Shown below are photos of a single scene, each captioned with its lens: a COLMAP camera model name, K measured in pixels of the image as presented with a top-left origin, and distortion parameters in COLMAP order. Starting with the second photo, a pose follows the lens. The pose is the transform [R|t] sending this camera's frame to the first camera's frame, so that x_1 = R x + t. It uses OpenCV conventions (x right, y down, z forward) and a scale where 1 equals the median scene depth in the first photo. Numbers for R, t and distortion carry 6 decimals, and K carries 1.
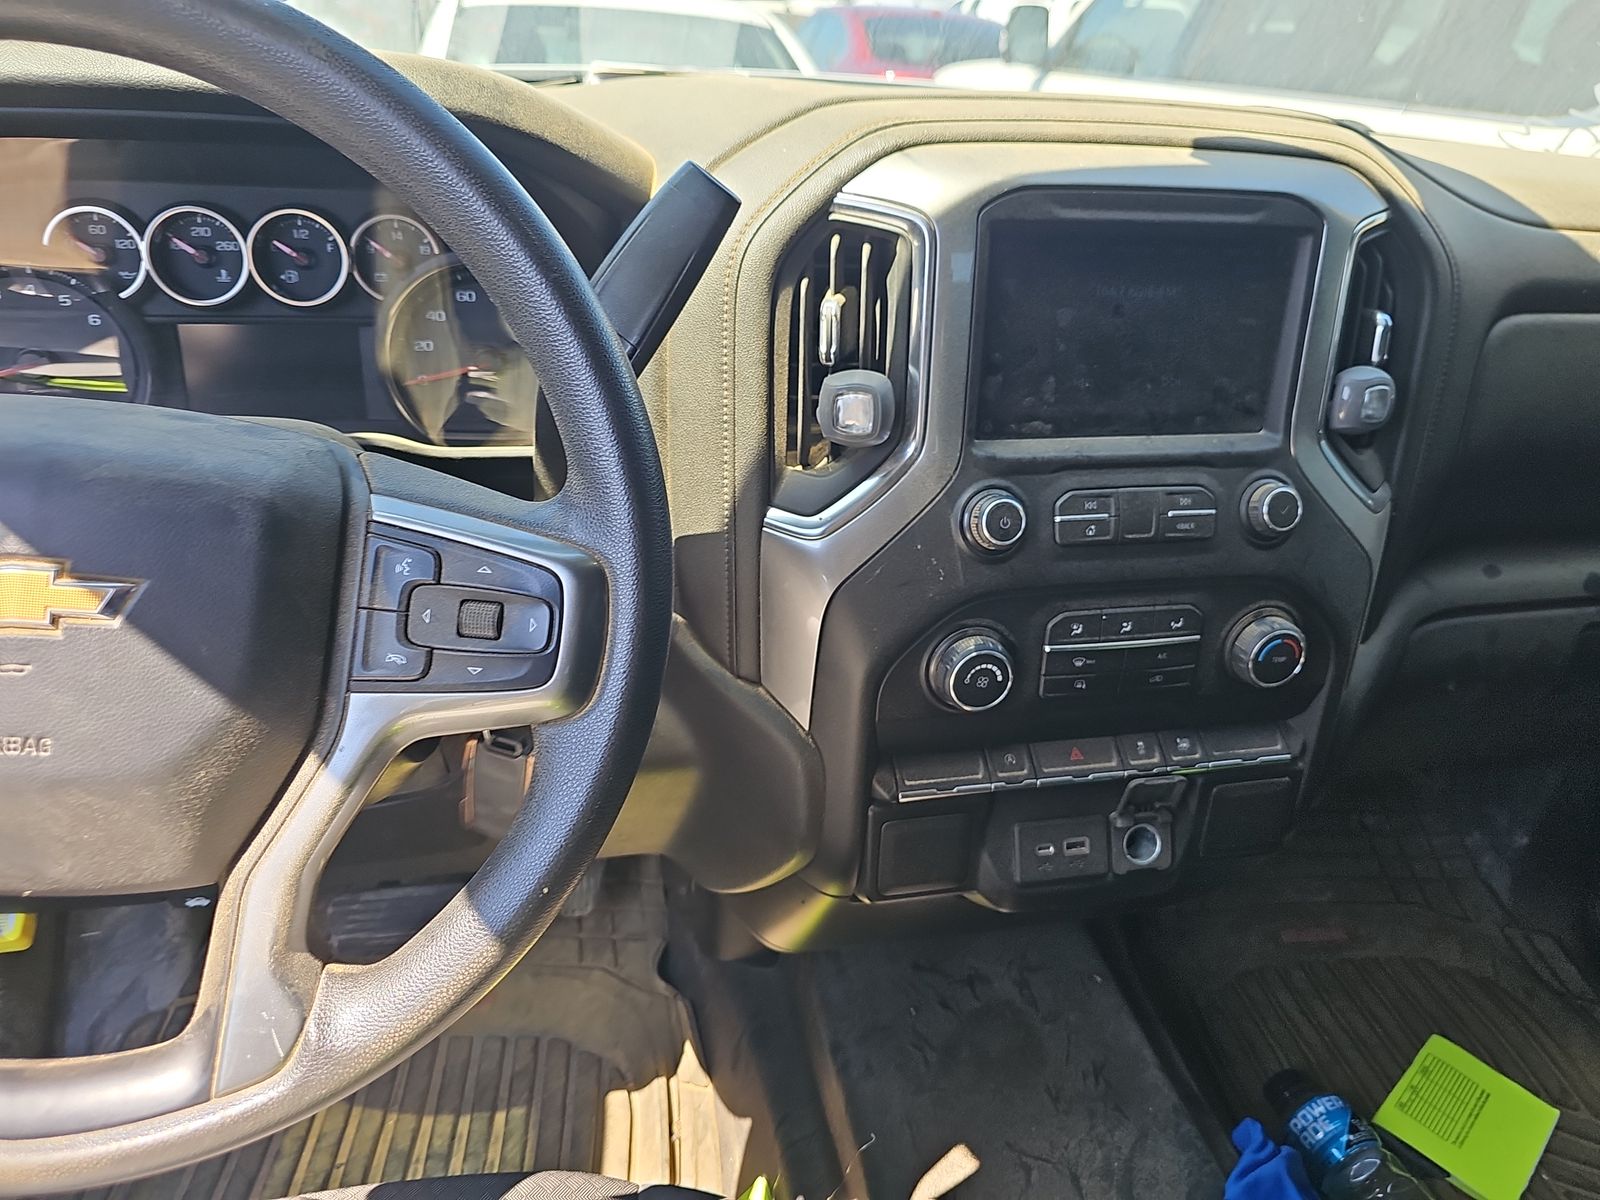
lens RADIAL K [[1062.4, 0, 799.9], [0, 1062.4, 606.7], [0, 0, 1]] dist [0.007875, -0.007829]
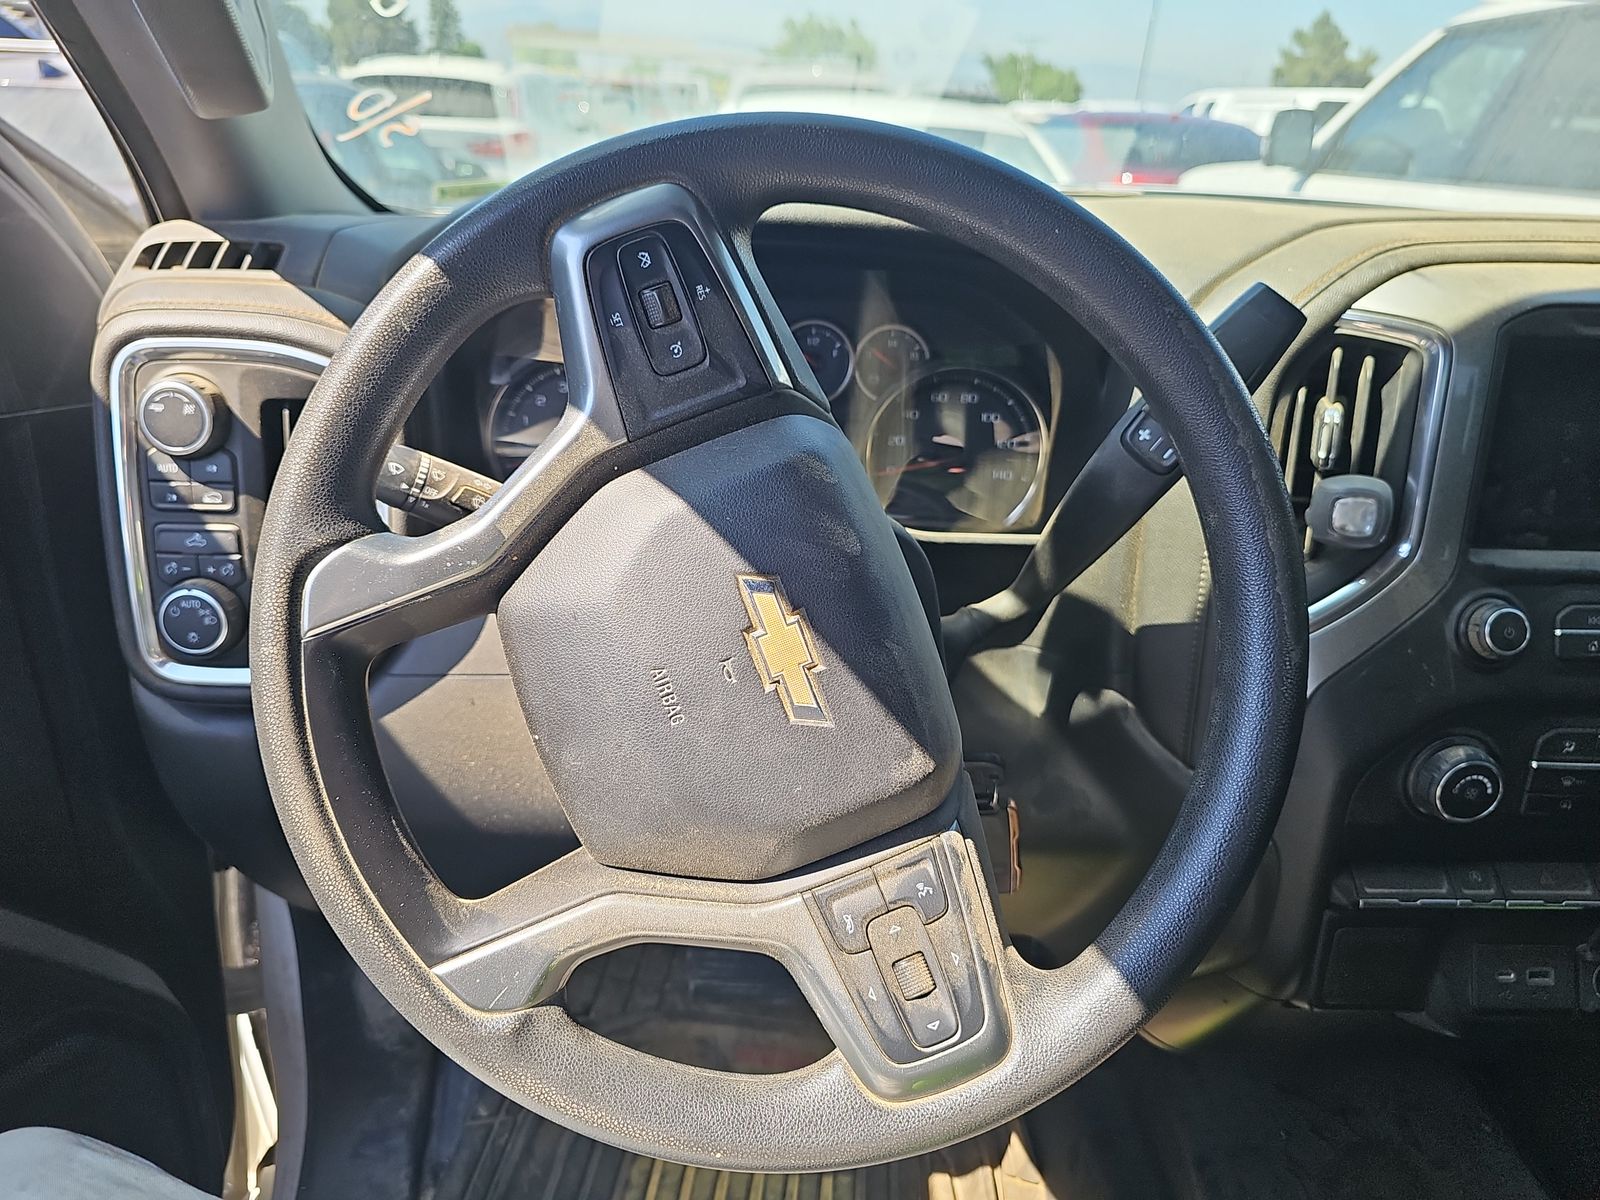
lens RADIAL K [[1061.0, 0, 799.1], [0, 1061.0, 599.0], [0, 0, 1]] dist [-0.001488, -0.016585]
pose [[0.979578, 0.055936, -0.193129, -0.255560], [-0.072846, 0.994000, -0.081596, 0.017363], [0.187406, 0.093999, 0.977775, -0.085630]]
